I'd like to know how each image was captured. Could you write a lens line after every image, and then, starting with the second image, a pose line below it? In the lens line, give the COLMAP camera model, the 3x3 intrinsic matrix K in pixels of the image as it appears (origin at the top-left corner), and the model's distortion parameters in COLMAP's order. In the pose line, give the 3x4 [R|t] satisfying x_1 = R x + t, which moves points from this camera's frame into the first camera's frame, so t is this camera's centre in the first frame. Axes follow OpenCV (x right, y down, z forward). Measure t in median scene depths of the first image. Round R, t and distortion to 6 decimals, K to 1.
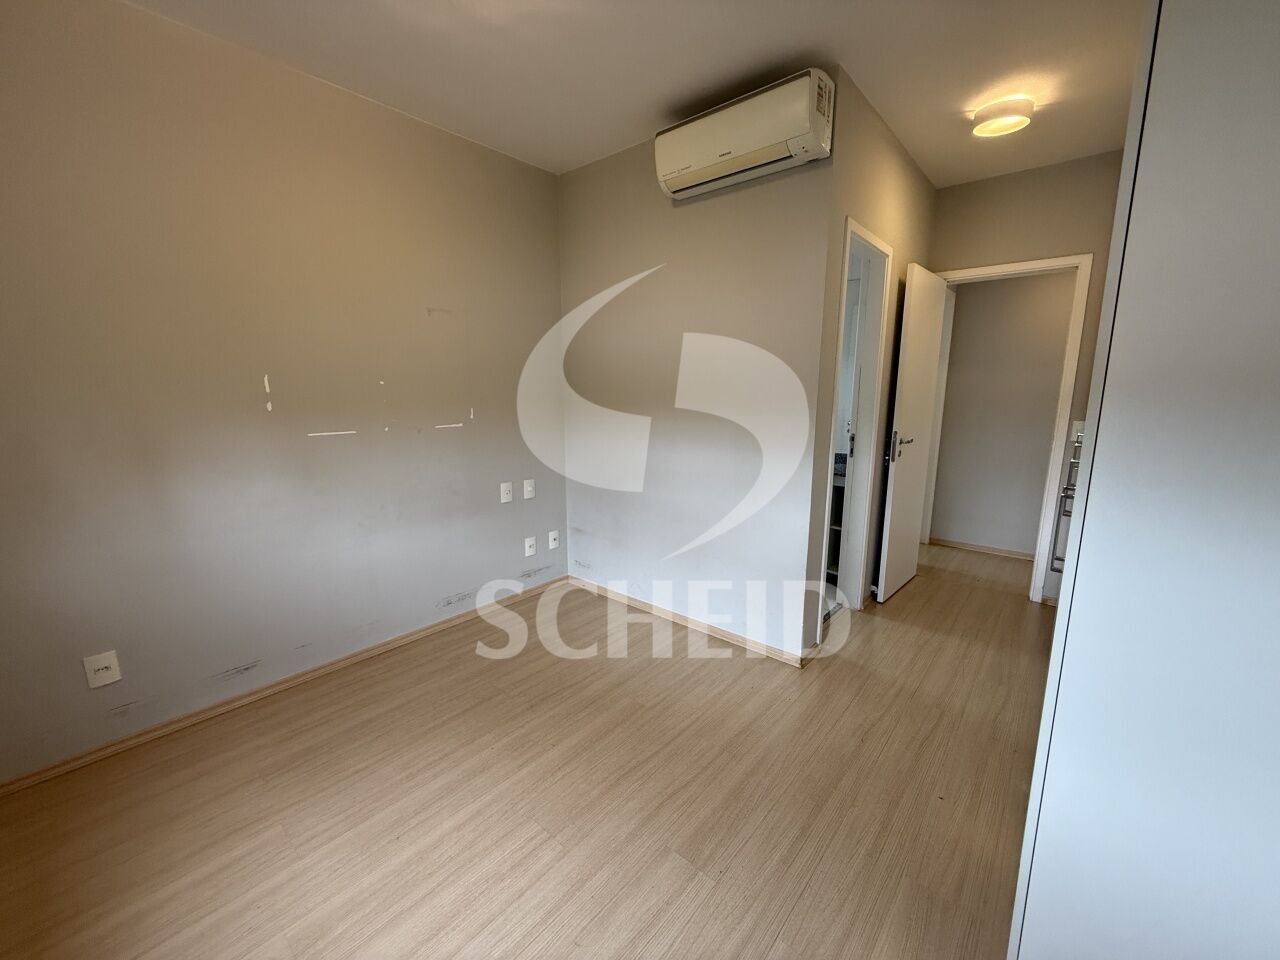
lens RADIAL K [[505.2, 0, 636.7], [0, 505.2, 480.2], [0, 0, 1]] dist [0.002082, -0.003586]
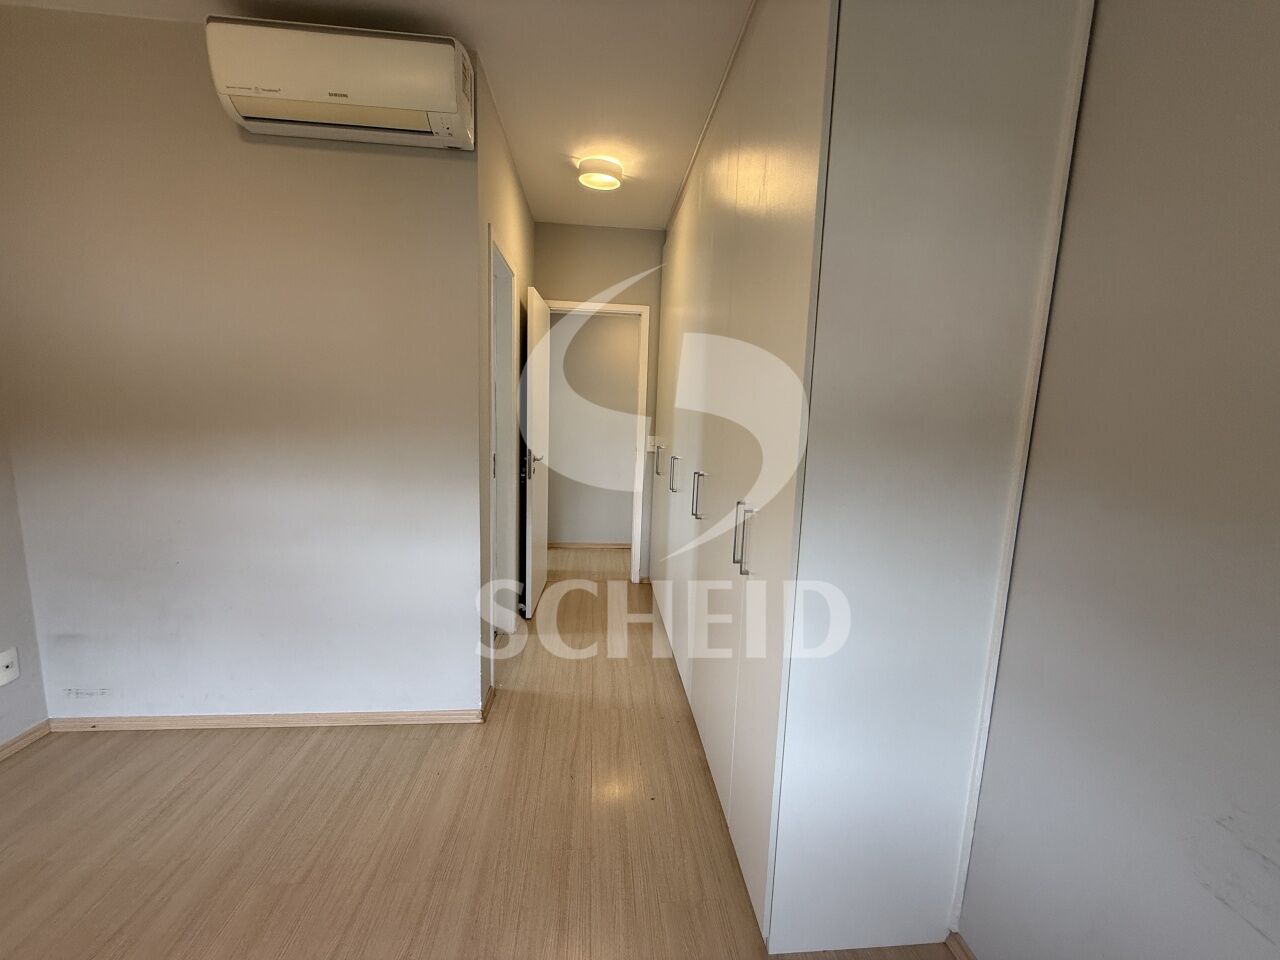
lens RADIAL K [[505.2, 0, 636.7], [0, 505.2, 480.2], [0, 0, 1]] dist [0.002082, -0.003586]
pose [[0.694094, -0.083097, 0.715073, -0.089911], [0.095353, 0.995176, 0.023092, -0.047538], [-0.713542, 0.052156, 0.698668, 0.174075]]
